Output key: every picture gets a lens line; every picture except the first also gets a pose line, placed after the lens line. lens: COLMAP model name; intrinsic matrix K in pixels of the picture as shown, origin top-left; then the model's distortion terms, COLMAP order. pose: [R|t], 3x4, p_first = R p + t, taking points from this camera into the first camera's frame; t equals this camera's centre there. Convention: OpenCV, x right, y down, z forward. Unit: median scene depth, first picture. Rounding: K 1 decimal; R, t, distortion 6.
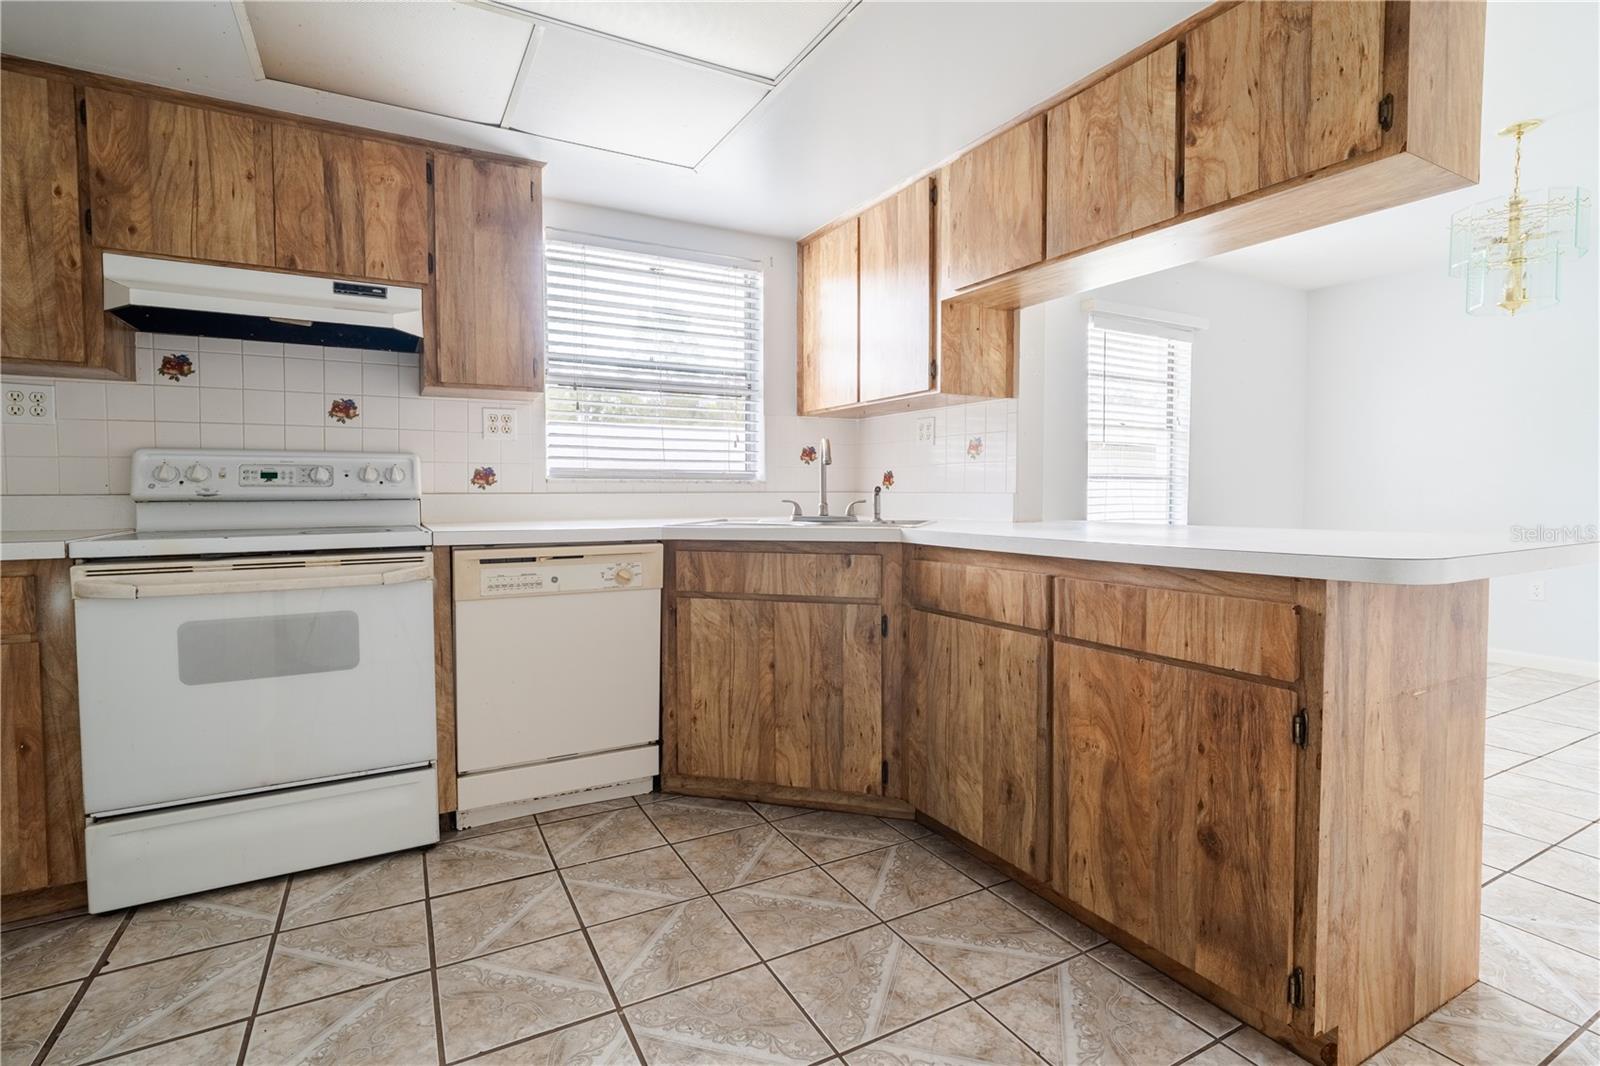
lens RADIAL K [[762.6, 0, 792.2], [0, 762.6, 540.3], [0, 0, 1]] dist [-0.013157, 0.005510]
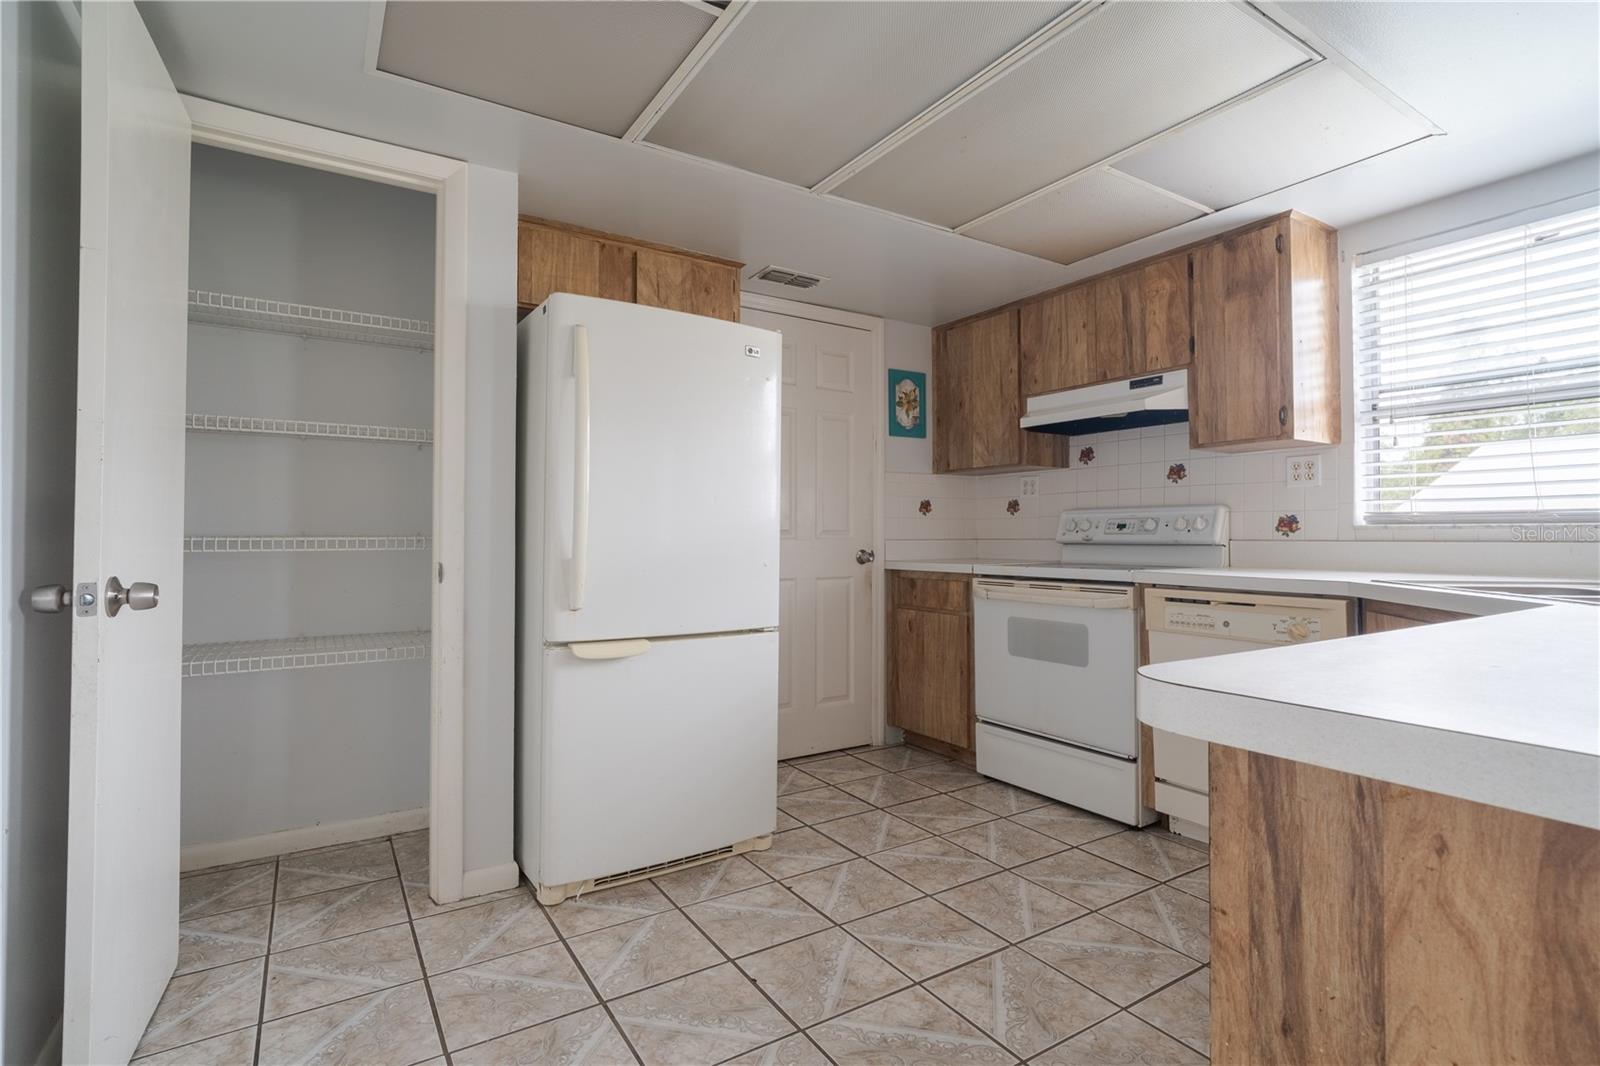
lens RADIAL K [[762.6, 0, 814.6], [0, 762.6, 554.2], [0, 0, 1]] dist [-0.013157, 0.005510]
pose [[0.078205, 0.025741, -0.996605, 0.682914], [-0.065647, 0.997630, 0.020616, -0.028224], [0.994774, 0.063812, 0.079709, 0.357505]]
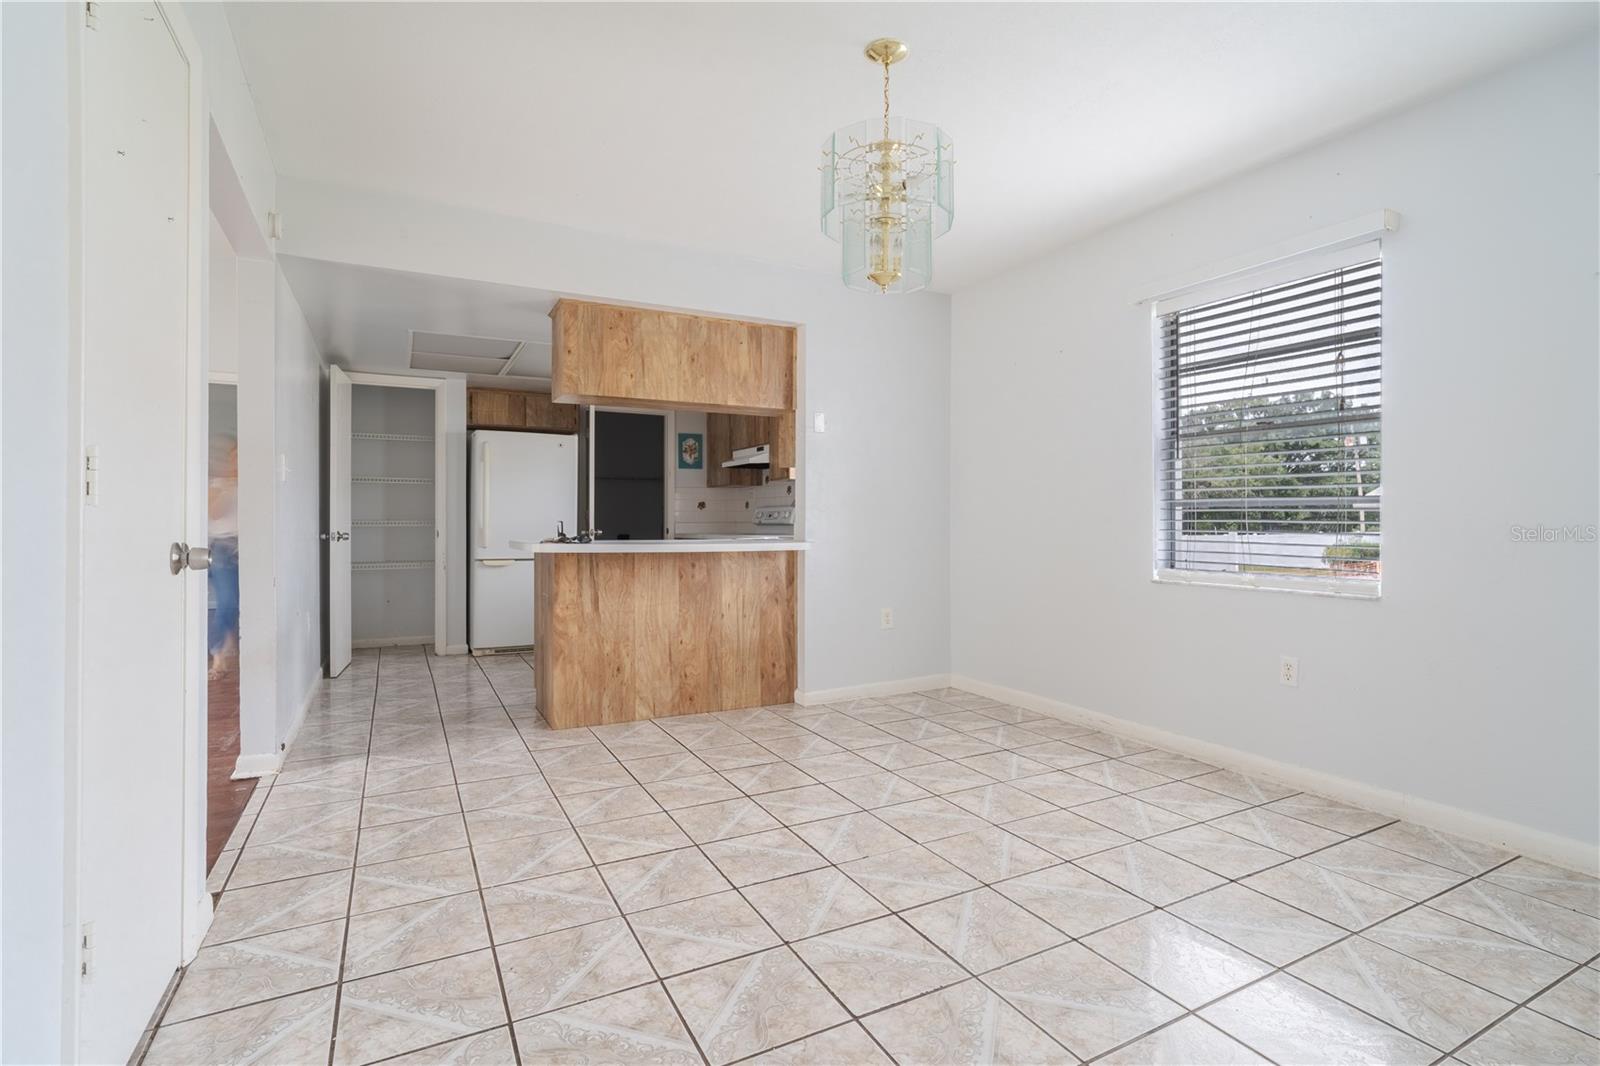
lens RADIAL K [[762.6, 0, 815.5], [0, 762.6, 517.7], [0, 0, 1]] dist [-0.013157, 0.005510]
pose [[-0.003385, -0.000663, -0.999994, 2.228247], [-0.067915, 0.997691, -0.000432, -0.093172], [0.997685, 0.067914, -0.003422, 1.232850]]
